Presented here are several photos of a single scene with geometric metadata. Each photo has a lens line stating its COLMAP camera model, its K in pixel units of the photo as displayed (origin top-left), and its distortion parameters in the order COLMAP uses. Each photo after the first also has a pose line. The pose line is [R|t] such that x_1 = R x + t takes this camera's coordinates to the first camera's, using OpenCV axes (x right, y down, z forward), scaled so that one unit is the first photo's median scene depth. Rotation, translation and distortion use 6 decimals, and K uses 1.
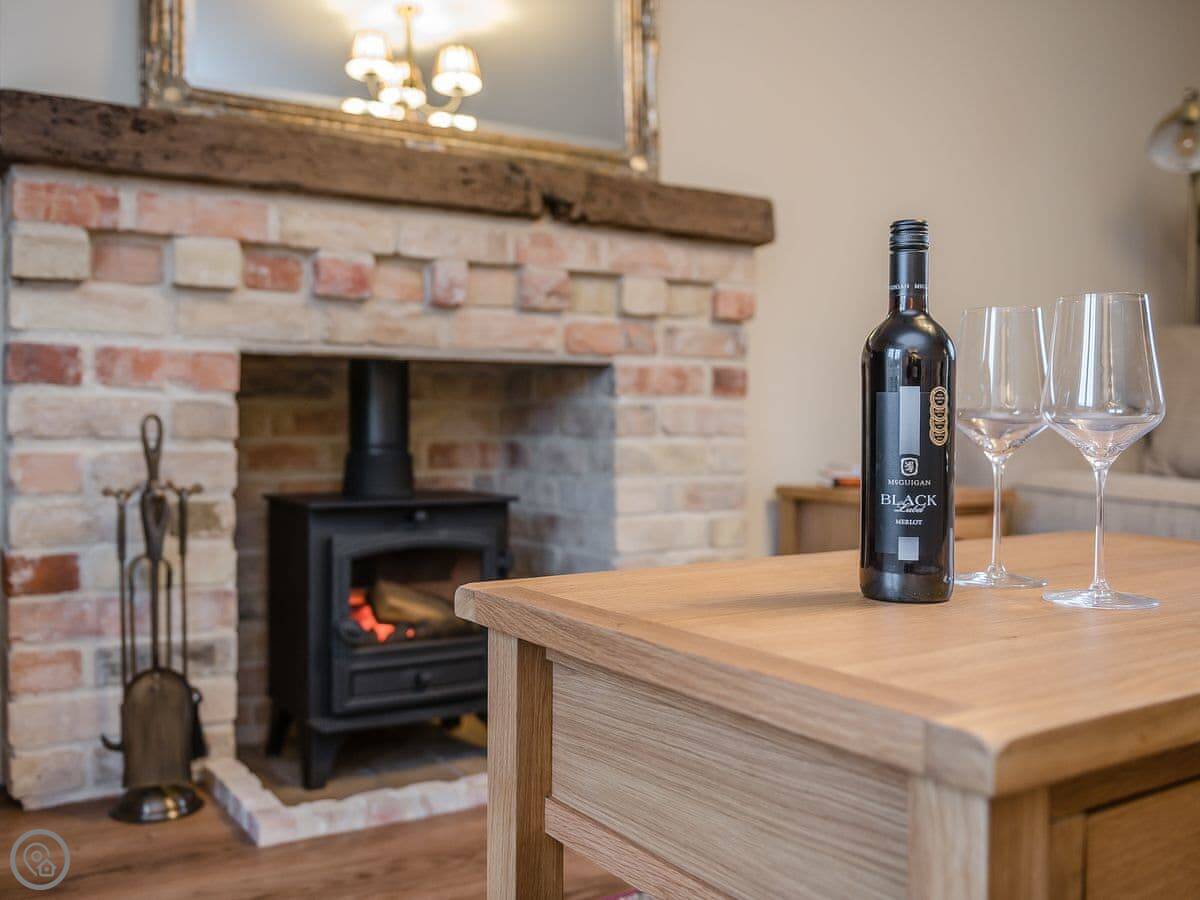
lens RADIAL K [[1093.2, 0, 568.5], [0, 1093.2, 460.4], [0, 0, 1]] dist [-0.008430, -0.013090]
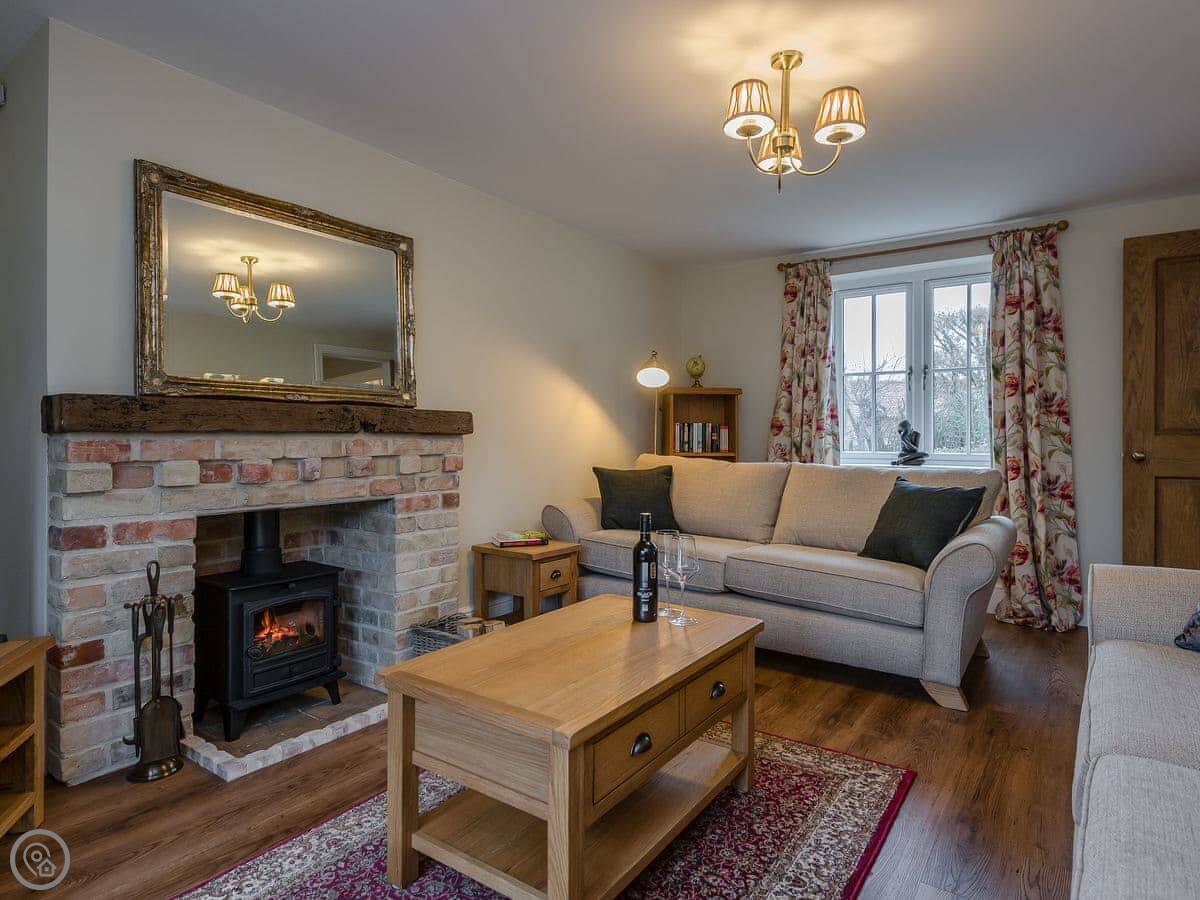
lens RADIAL K [[669.0, 0, 600.0], [0, 669.0, 450.0], [0, 0, 1]] dist [0.000580, -0.000311]
pose [[0.916797, -0.003812, 0.399334, -0.126127], [0.007130, 0.999951, -0.006822, -0.204152], [-0.399289, 0.009102, 0.916780, -0.339226]]
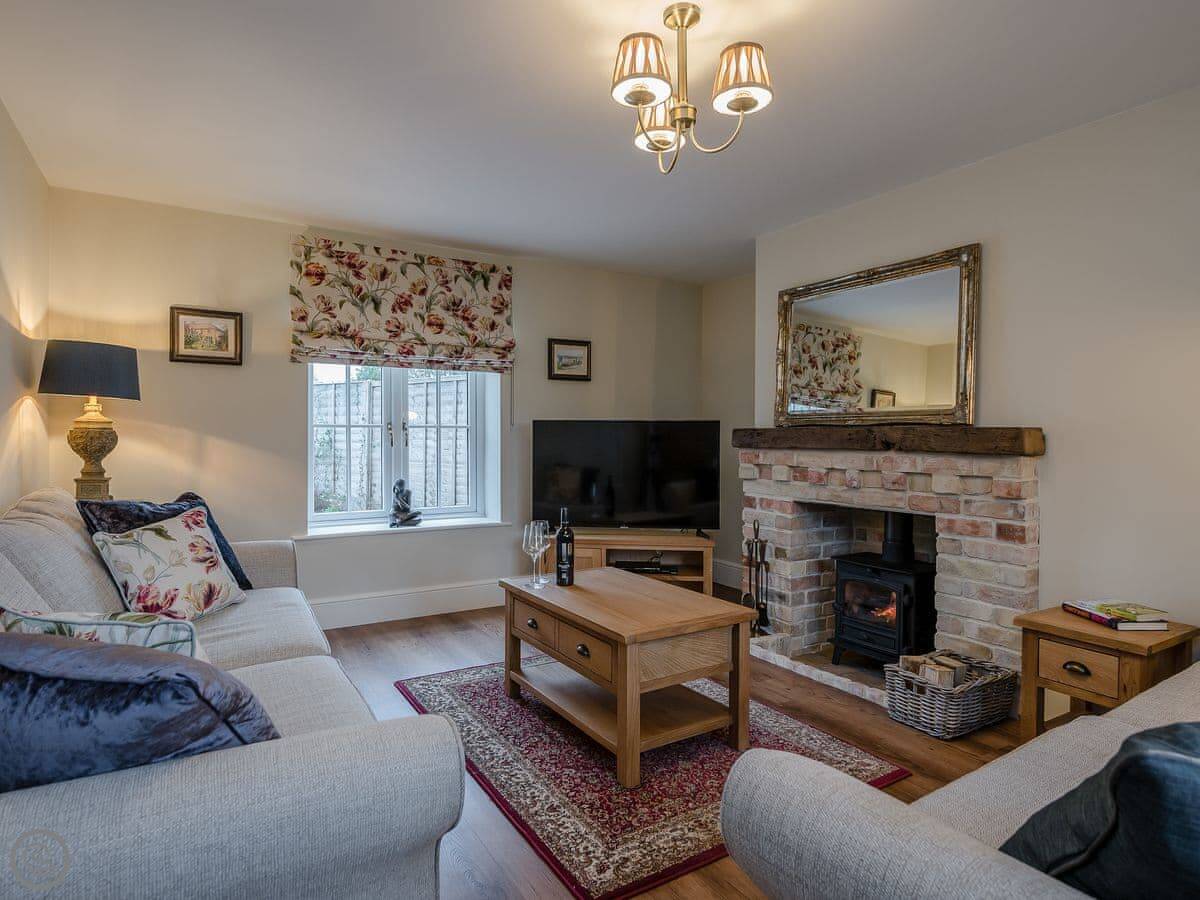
lens RADIAL K [[669.0, 0, 600.0], [0, 669.0, 450.0], [0, 0, 1]] dist [0.000580, -0.000311]
pose [[0.024686, 0.020999, -0.999475, 1.559542], [-0.039659, 0.999013, 0.020010, -0.260293], [0.998908, 0.039144, 0.025494, 0.418479]]
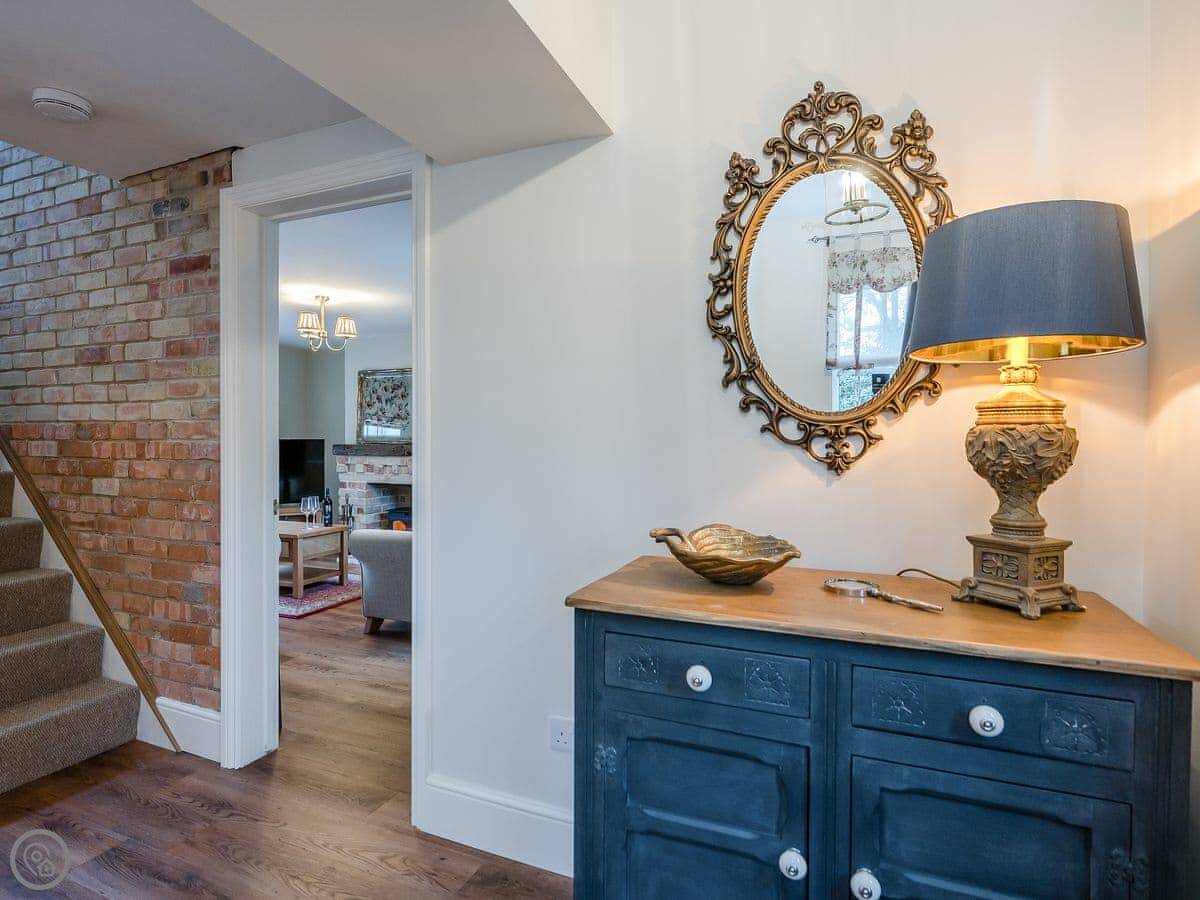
lens RADIAL K [[652.7, 0, 570.0], [0, 652.7, 434.7], [0, 0, 1]] dist [0.000824, -0.000121]
pose [[0.567474, -0.001241, -0.823390, 3.217387], [-0.029882, 0.999309, -0.022101, -0.314274], [0.822849, 0.037146, 0.567045, -0.088715]]
